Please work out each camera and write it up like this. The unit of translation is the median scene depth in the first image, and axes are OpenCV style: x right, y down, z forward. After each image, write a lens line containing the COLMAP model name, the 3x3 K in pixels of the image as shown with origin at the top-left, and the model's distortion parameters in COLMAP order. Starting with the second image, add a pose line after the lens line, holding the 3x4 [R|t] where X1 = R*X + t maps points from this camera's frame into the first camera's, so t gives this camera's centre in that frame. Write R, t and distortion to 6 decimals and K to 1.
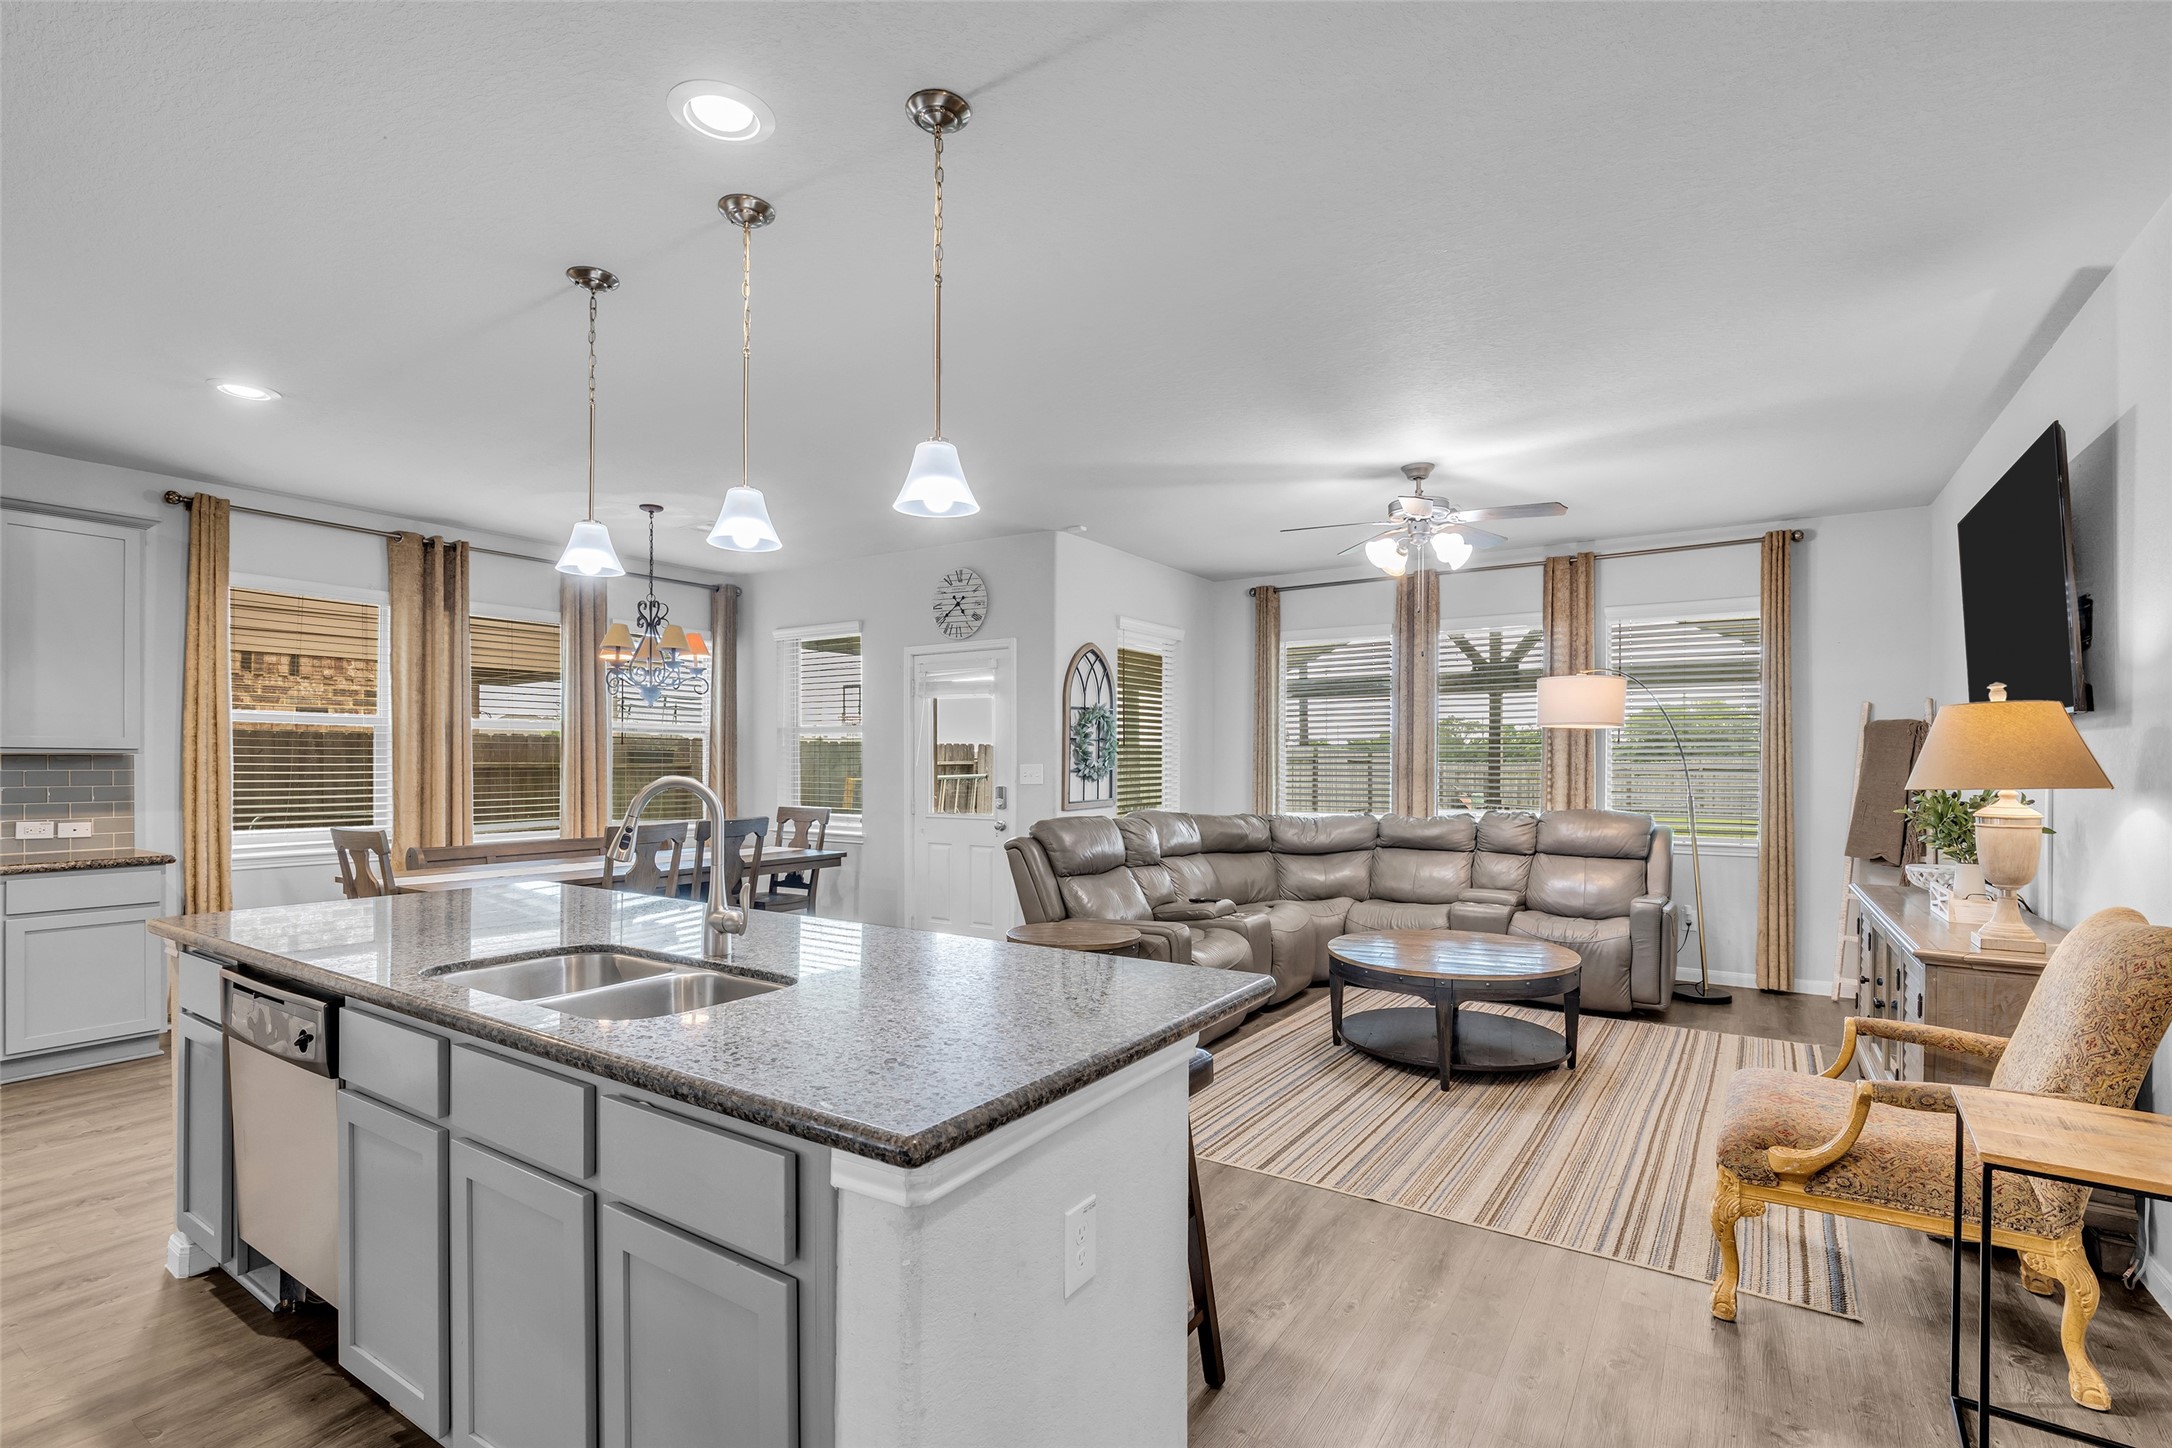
lens RADIAL K [[999.8, 0, 1079.5], [0, 999.8, 765.4], [0, 0, 1]] dist [-0.024035, 0.007357]
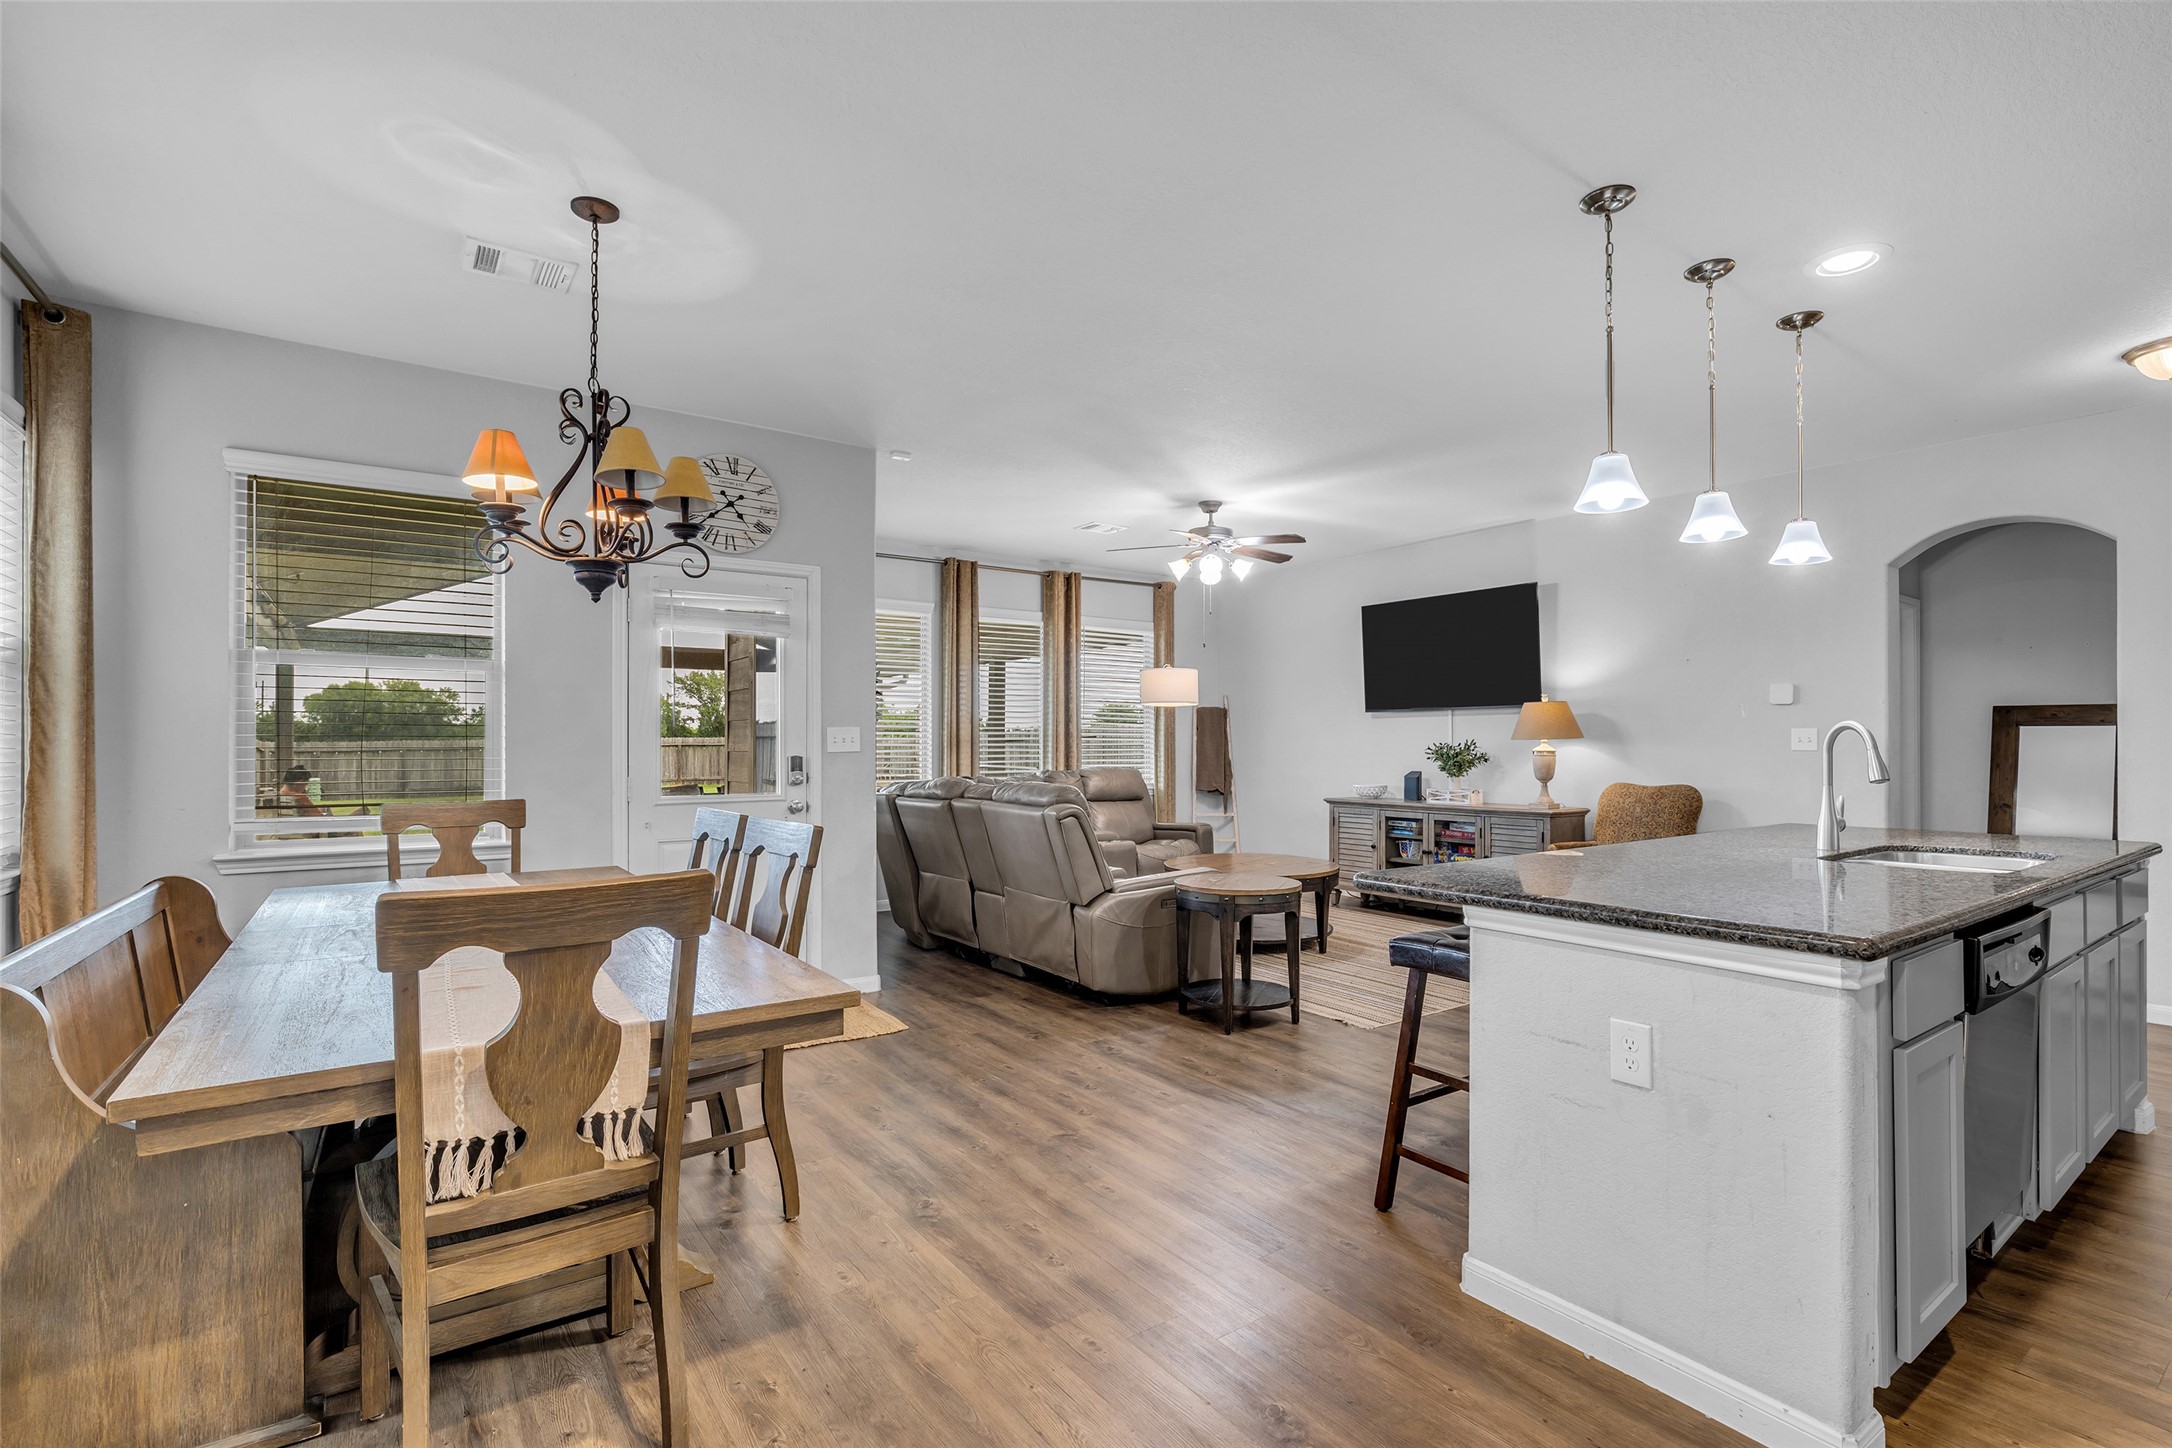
lens RADIAL K [[990.9, 0, 1076.9], [0, 990.9, 738.0], [0, 0, 1]] dist [-0.023797, 0.007335]
pose [[0.366342, 0.003527, 0.930474, -0.782799], [0.004775, 0.999973, -0.005671, 0.014362], [-0.930468, 0.006520, 0.366315, 0.572395]]
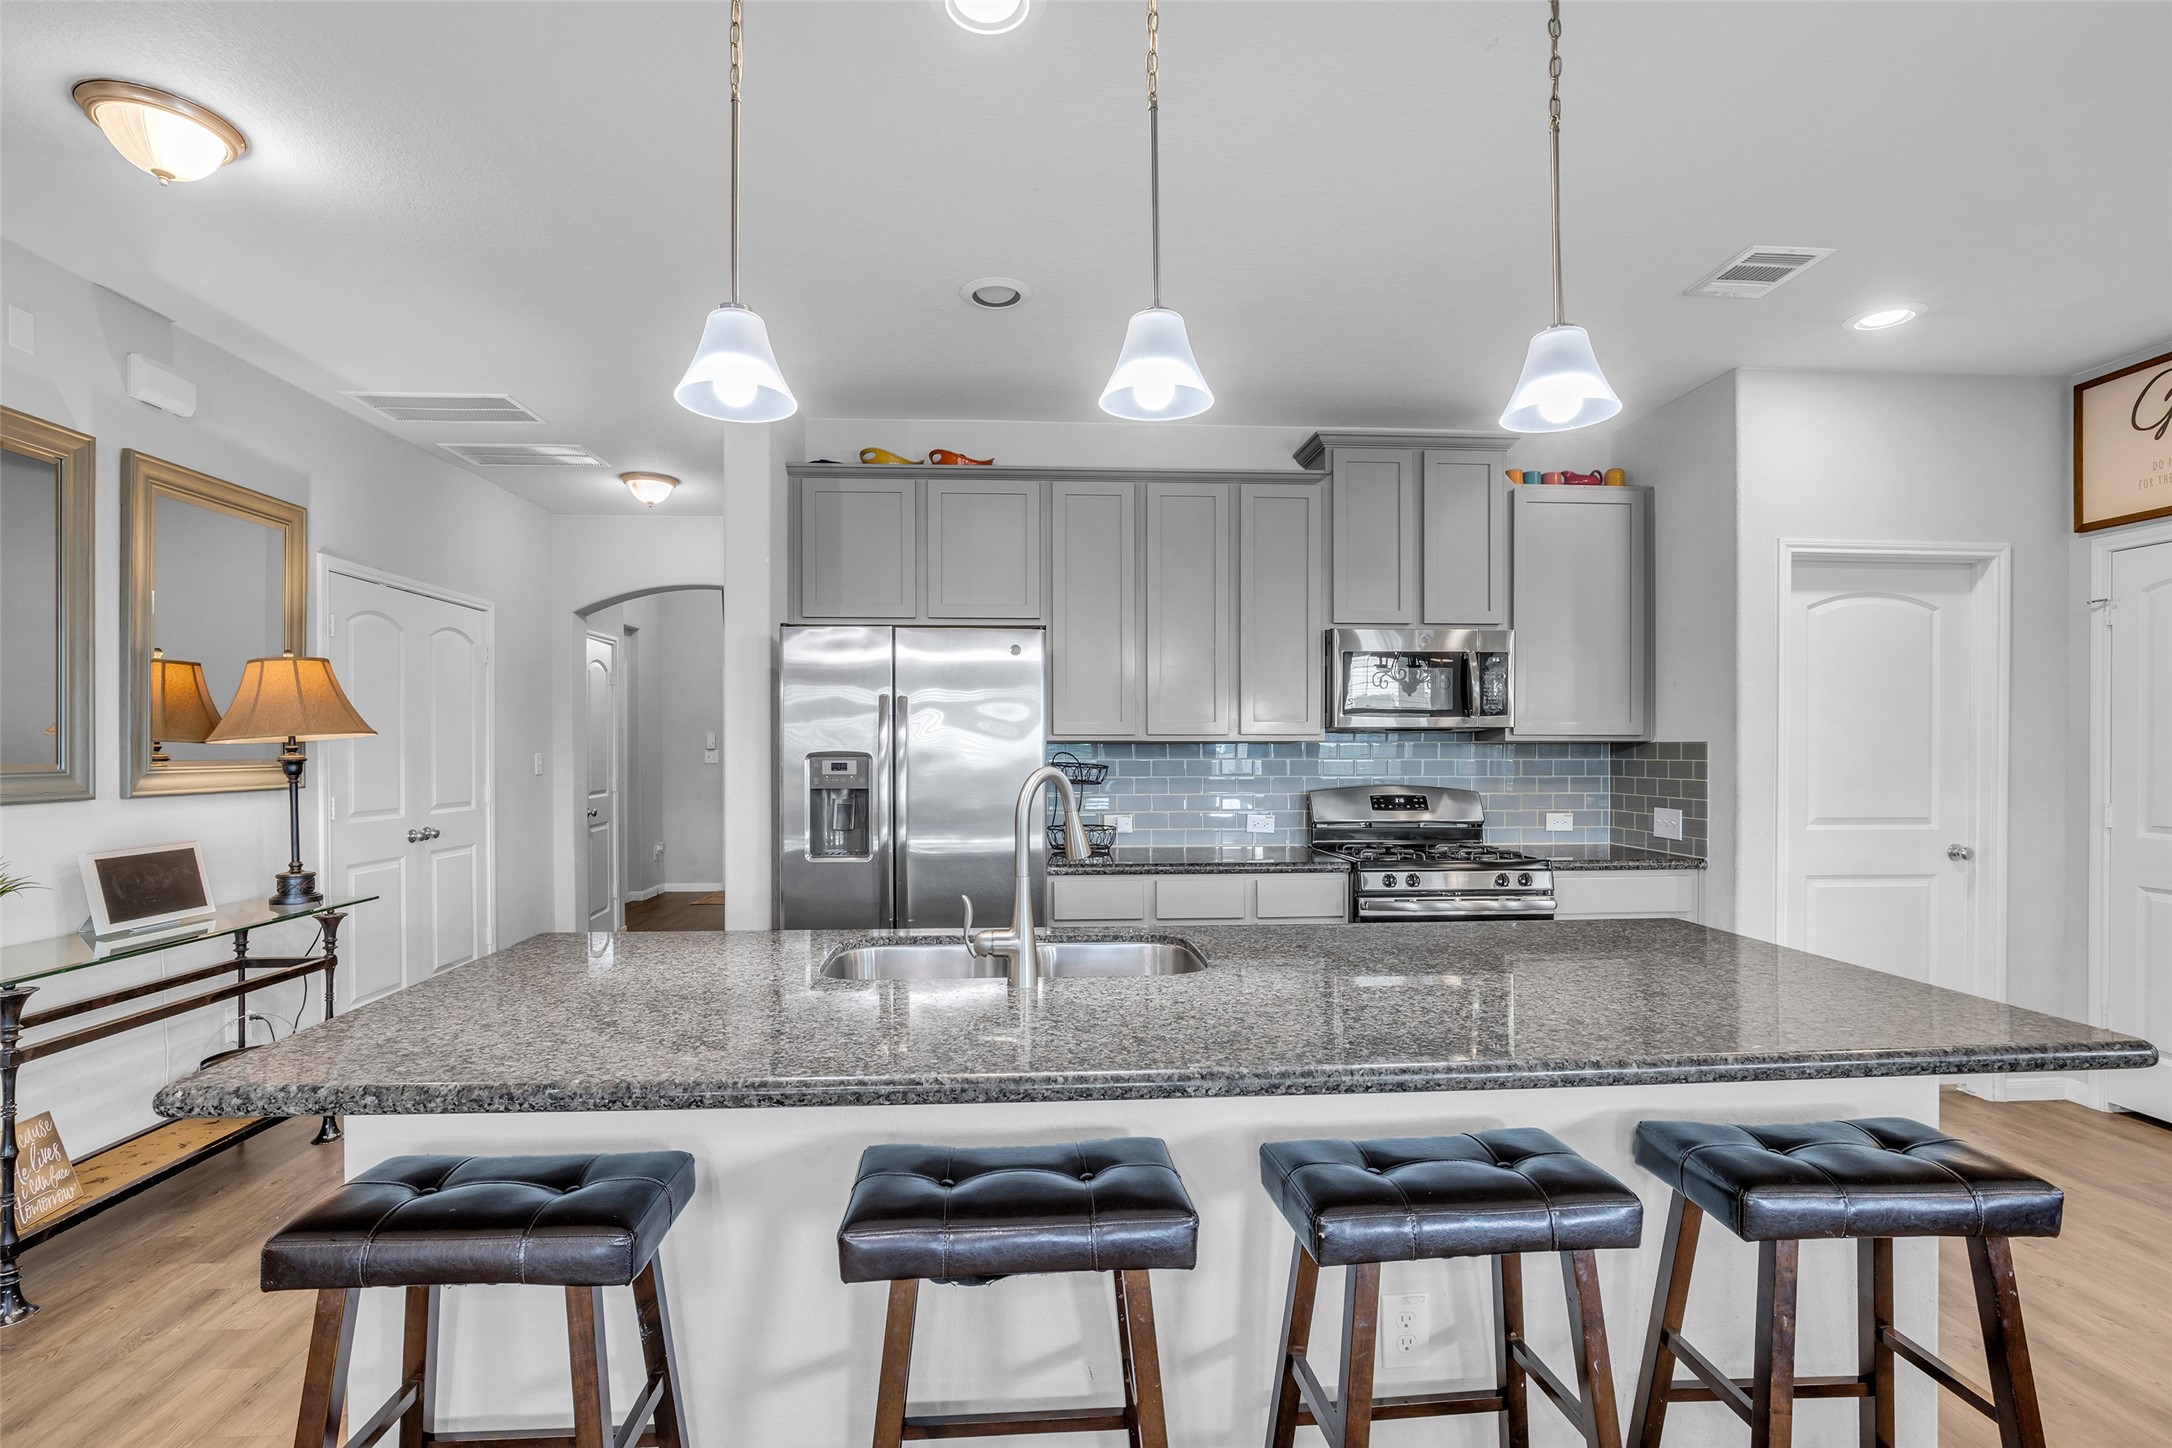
lens RADIAL K [[1001.0, 0, 1074.5], [0, 1001.0, 752.7], [0, 0, 1]] dist [-0.012095, 0.000465]
pose [[-0.798462, 0.001999, -0.602041, 0.038190], [-0.003538, 0.999962, 0.008013, -0.003017], [0.602034, 0.008528, -0.798425, 0.653317]]
